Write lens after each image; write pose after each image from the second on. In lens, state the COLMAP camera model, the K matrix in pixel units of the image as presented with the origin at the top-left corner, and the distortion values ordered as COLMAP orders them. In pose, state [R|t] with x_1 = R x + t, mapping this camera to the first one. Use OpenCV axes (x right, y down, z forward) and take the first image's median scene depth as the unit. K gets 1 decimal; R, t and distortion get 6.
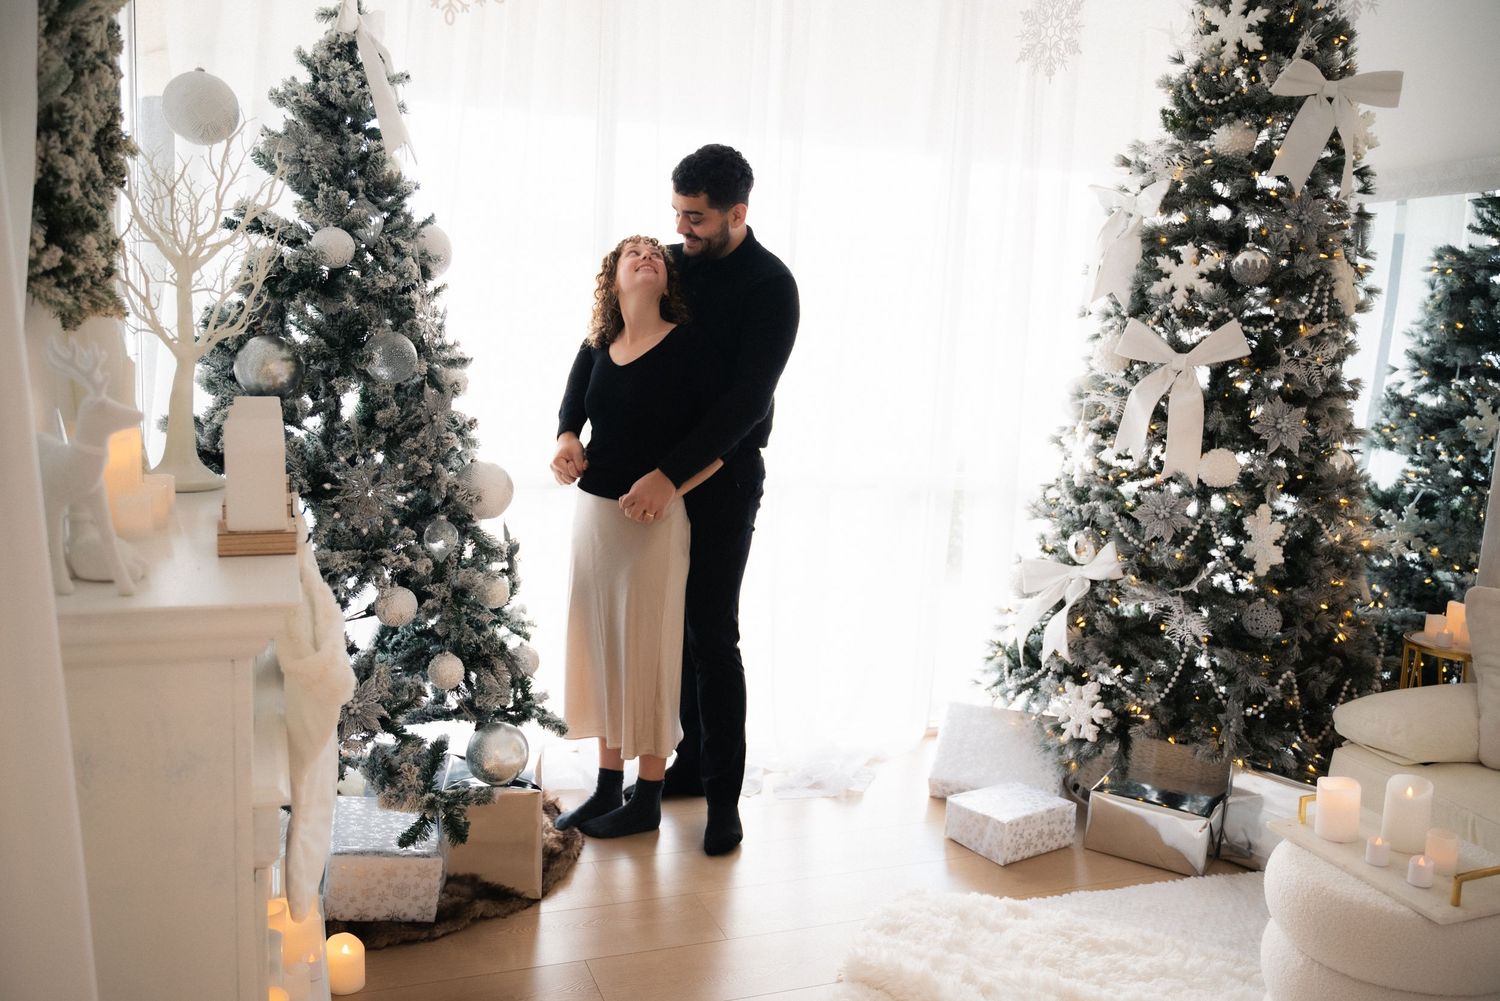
lens RADIAL K [[1213.9, 0, 743.6], [0, 1213.9, 505.6], [0, 0, 1]] dist [0.005759, -0.017307]
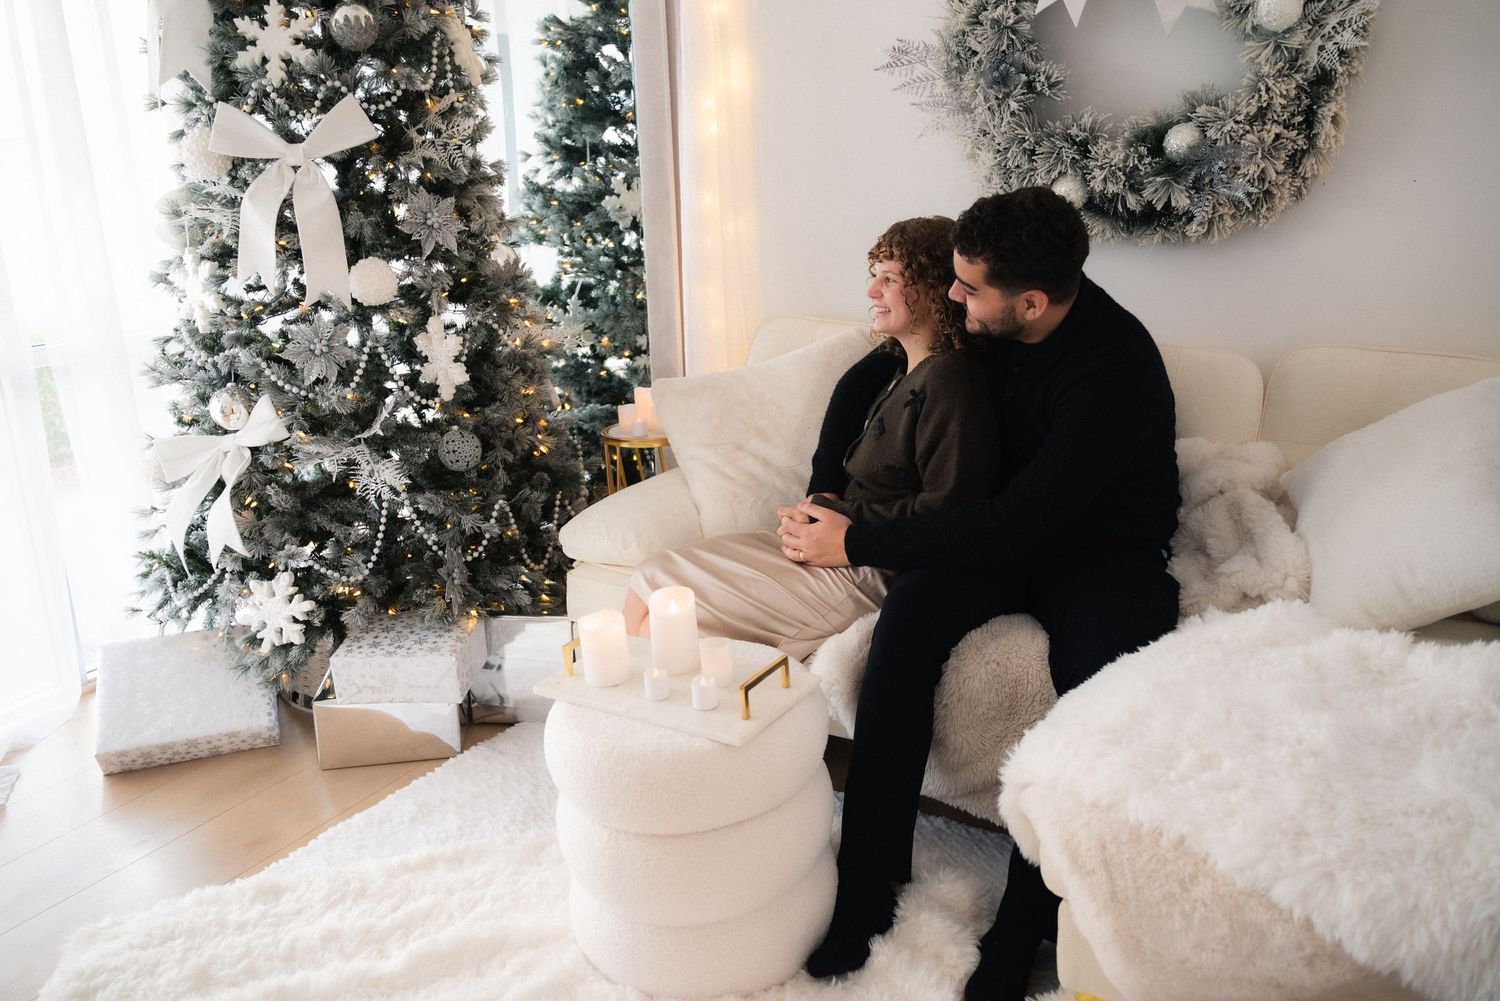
lens RADIAL K [[1213.9, 0, 753.8], [0, 1213.9, 500.6], [0, 0, 1]] dist [0.005759, -0.017307]
pose [[0.767741, -0.243942, 0.592508, 0.063682], [0.171319, 0.969179, 0.177035, 0.011162], [-0.617433, -0.034409, 0.785870, 0.183246]]
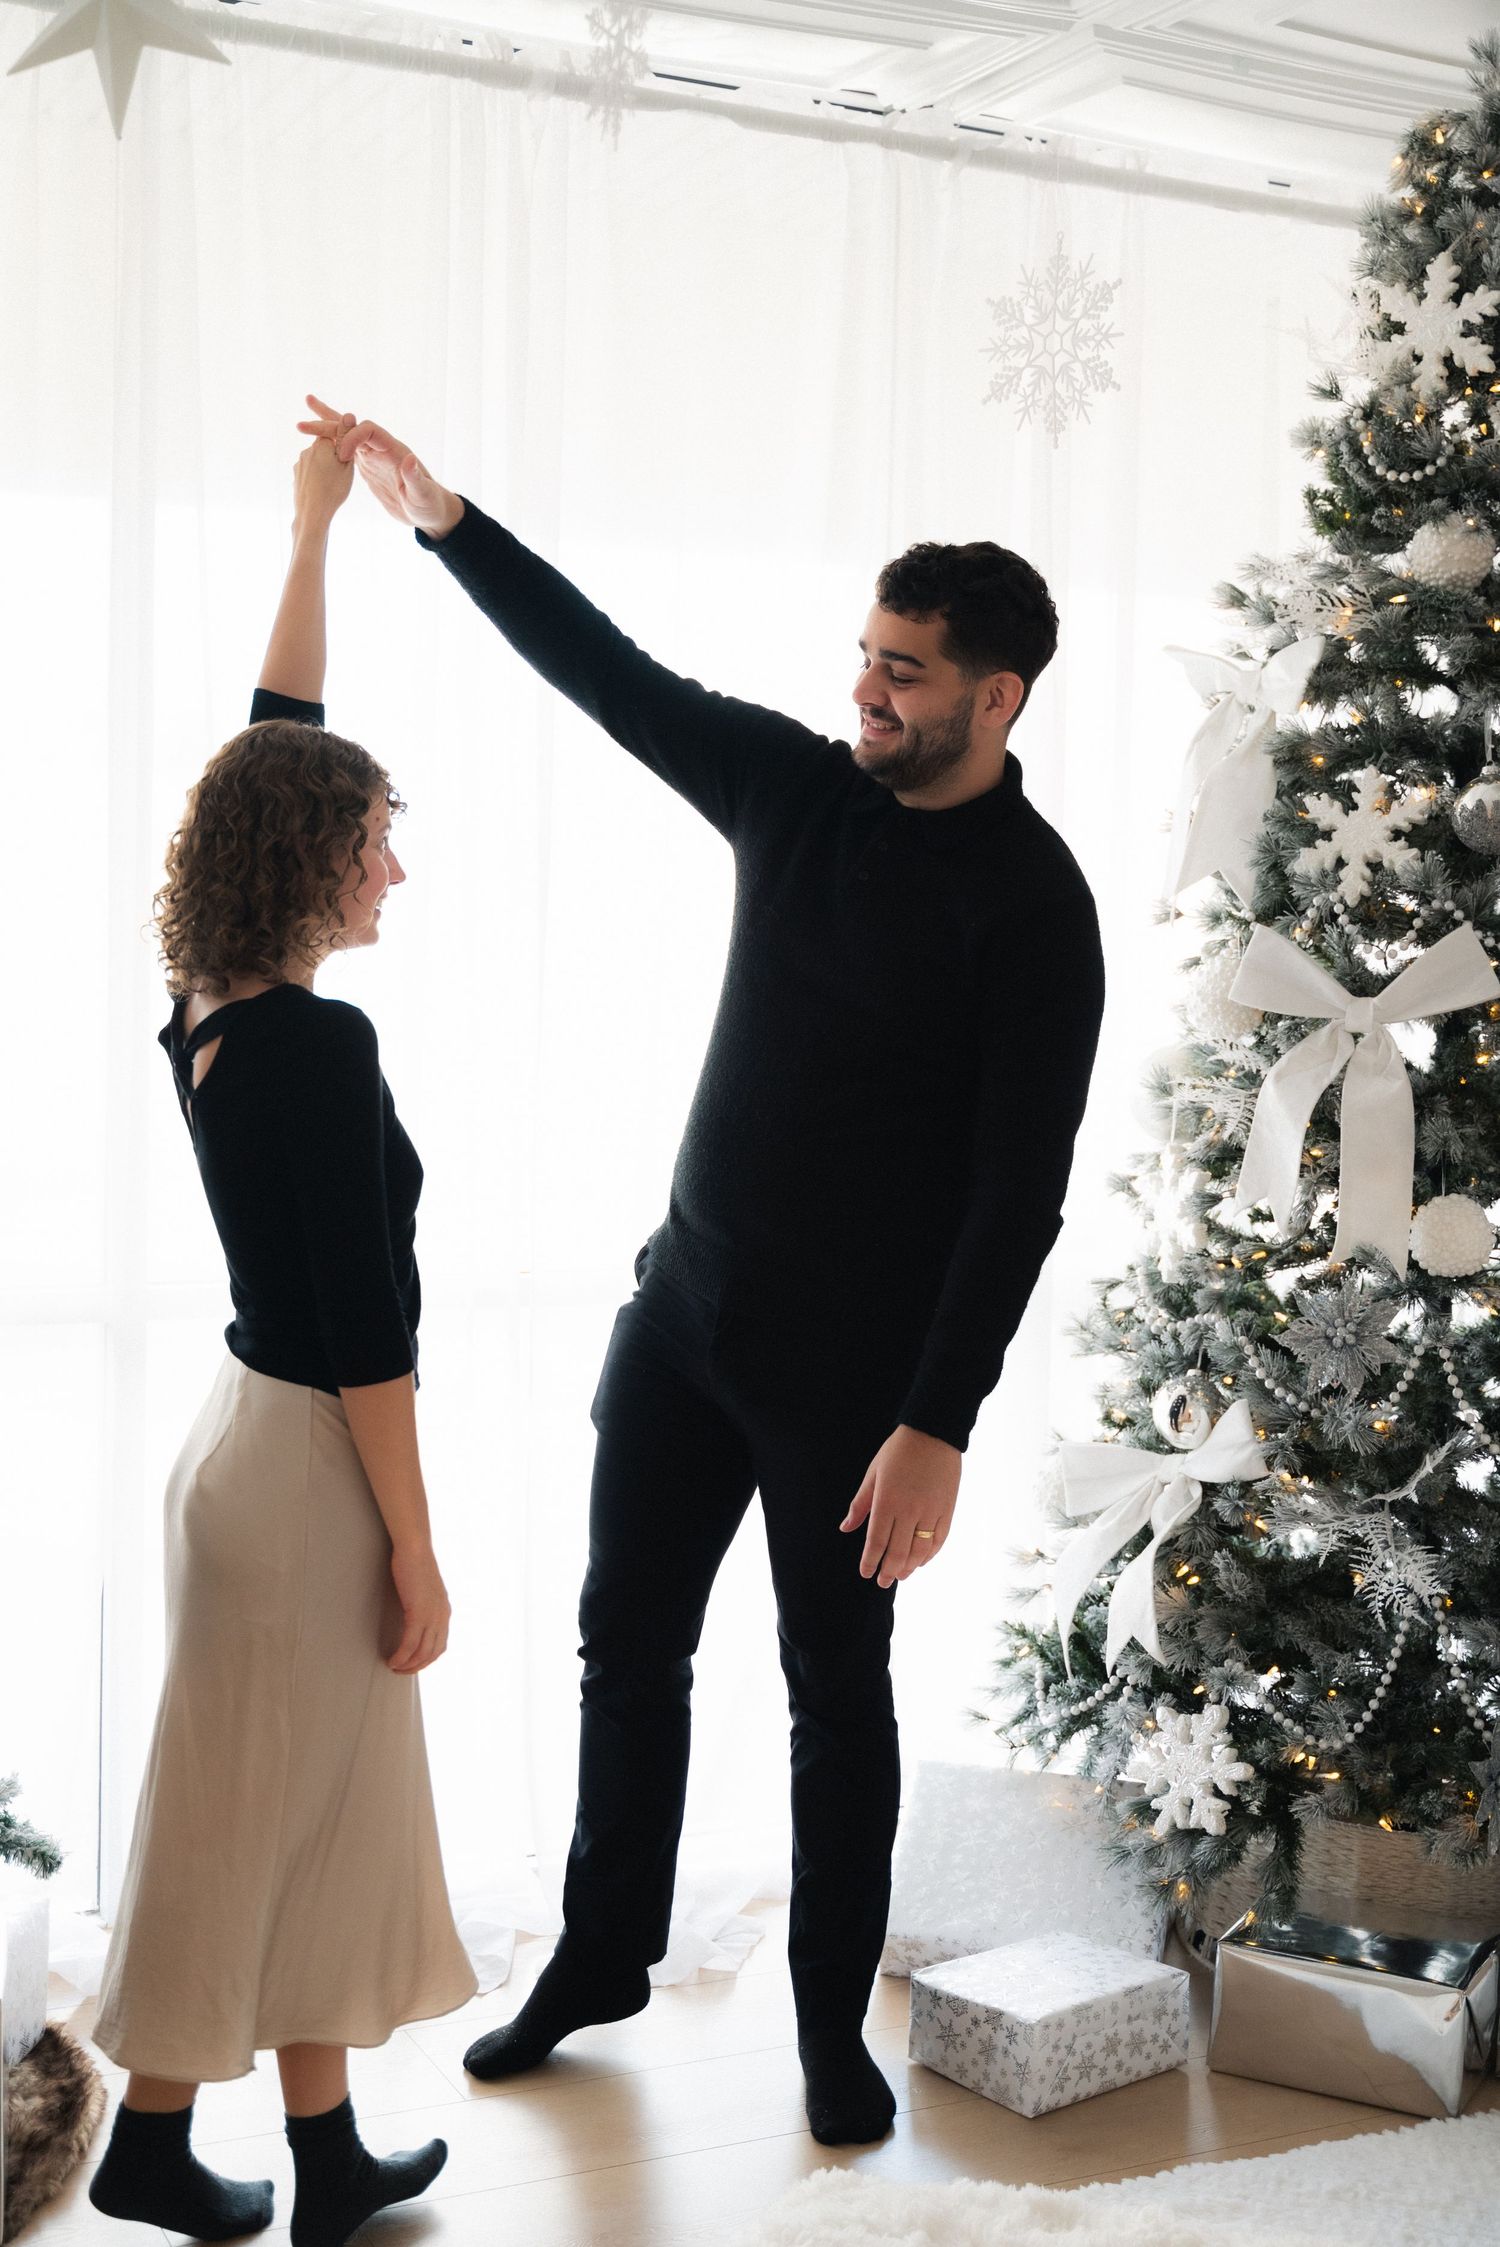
lens RADIAL K [[2767.7, 0, 729.2], [0, 2767.7, 1136.6], [0, 0, 1]] dist [-0.005922, 0.000000]
pose [[0.996826, -0.027078, 0.074861, 0.030402], [0.032280, 0.997082, -0.069178, -0.003915], [-0.072770, 0.071375, 0.994792, -0.053899]]
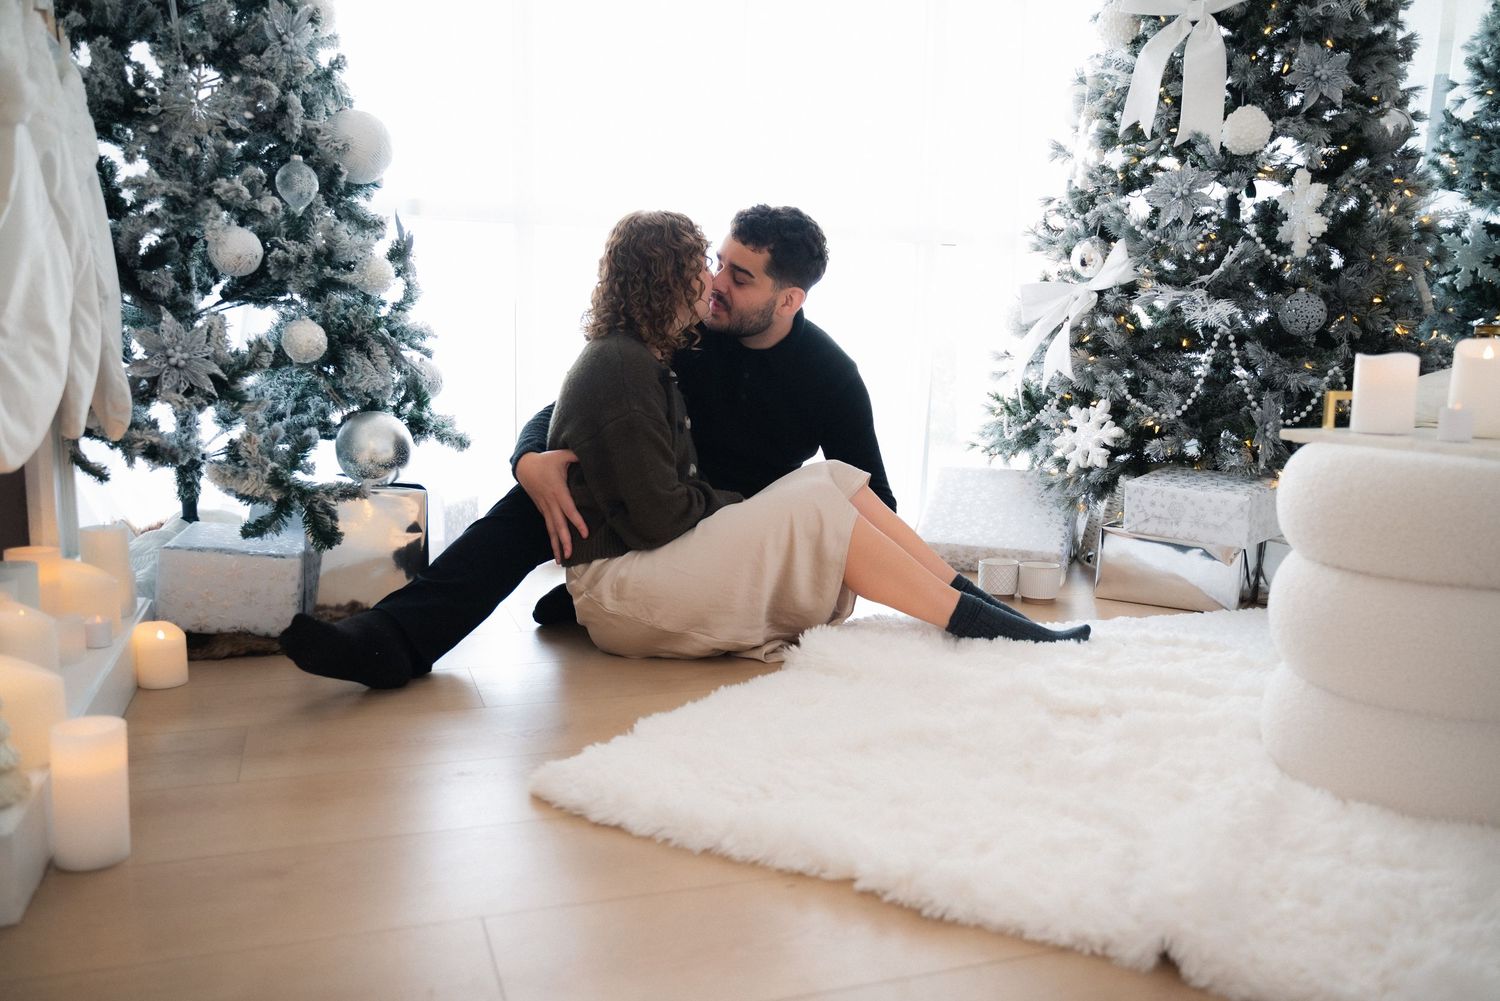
lens RADIAL K [[1213.9, 0, 758.0], [0, 1213.9, 523.0], [0, 0, 1]] dist [0.005759, -0.017307]
pose [[0.999427, -0.023452, -0.024418, 0.068349], [0.023562, 0.999713, 0.004250, 0.222956], [0.024311, -0.004823, 0.999693, 0.152283]]
